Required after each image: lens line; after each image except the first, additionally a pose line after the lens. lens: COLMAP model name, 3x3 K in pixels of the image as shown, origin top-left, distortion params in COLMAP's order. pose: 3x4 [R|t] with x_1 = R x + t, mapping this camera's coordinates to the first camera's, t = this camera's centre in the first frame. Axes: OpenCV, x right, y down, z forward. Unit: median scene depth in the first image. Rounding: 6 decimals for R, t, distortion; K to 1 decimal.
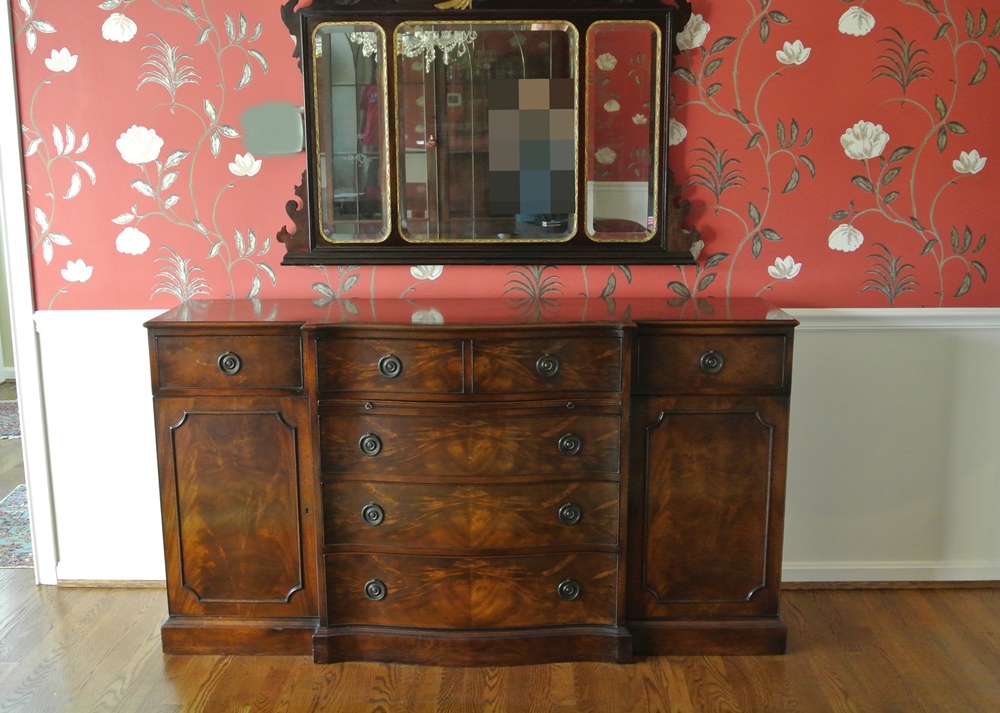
lens RADIAL K [[1100.7, 0, 500.0], [0, 1100.7, 356.5], [0, 0, 1]] dist [-0.065189, 0.001117]
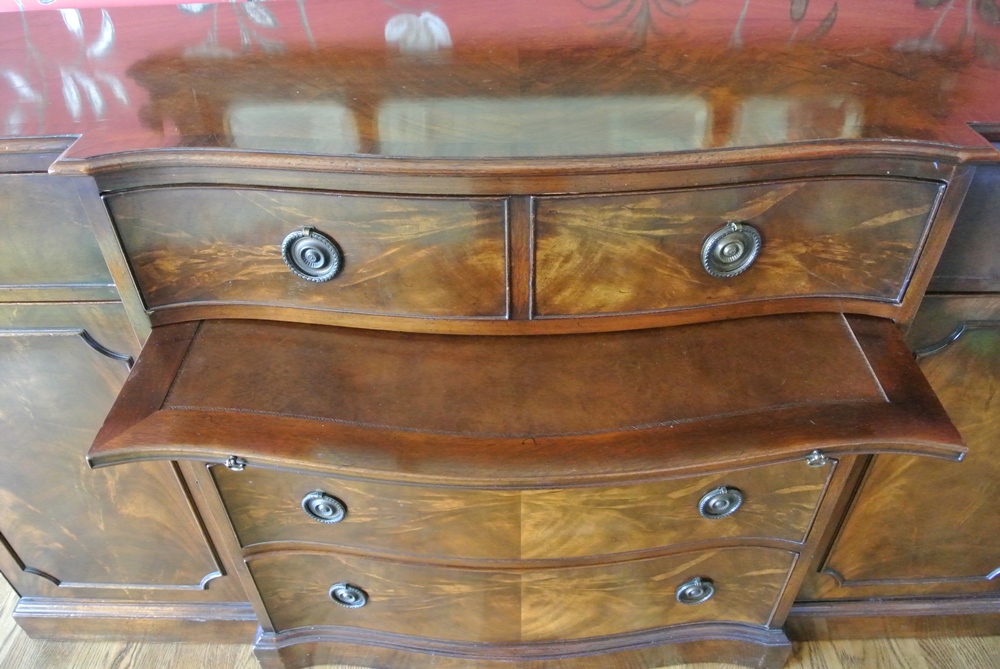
lens RADIAL K [[772.3, 0, 500.0], [0, 772.3, 334.5], [0, 0, 1]] dist [-0.085266, 0.035880]
pose [[0.999905, -0.013300, -0.003740, -0.034198], [0.013477, 0.879330, 0.476022, -0.089629], [-0.003042, -0.476027, 0.879425, 0.737178]]
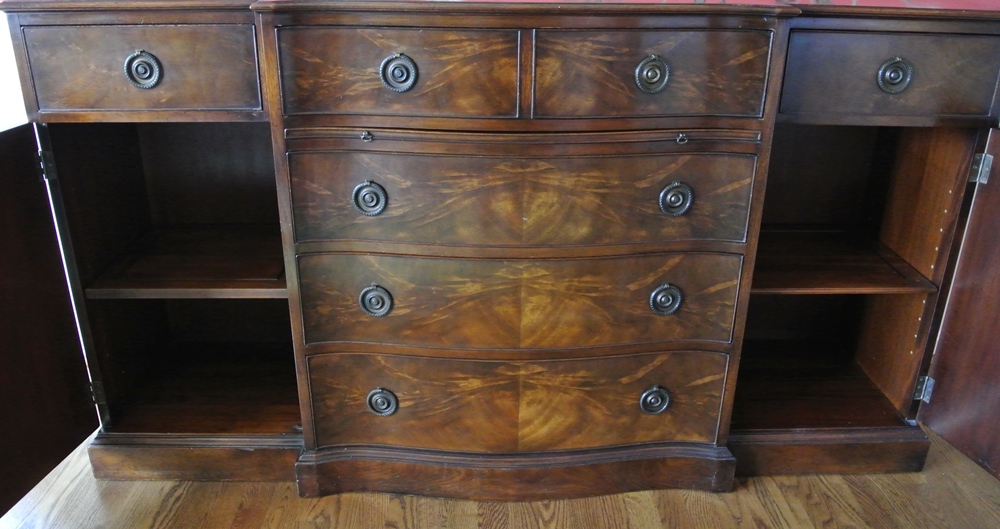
lens RADIAL K [[792.3, 0, 500.0], [0, 792.3, 264.5], [0, 0, 1]] dist [-0.072877, 0.000116]
pose [[0.999203, 0.000339, 0.039910, -0.059517], [-0.008482, 0.978923, 0.204055, 0.022831], [-0.039000, -0.204231, 0.978146, 0.531283]]
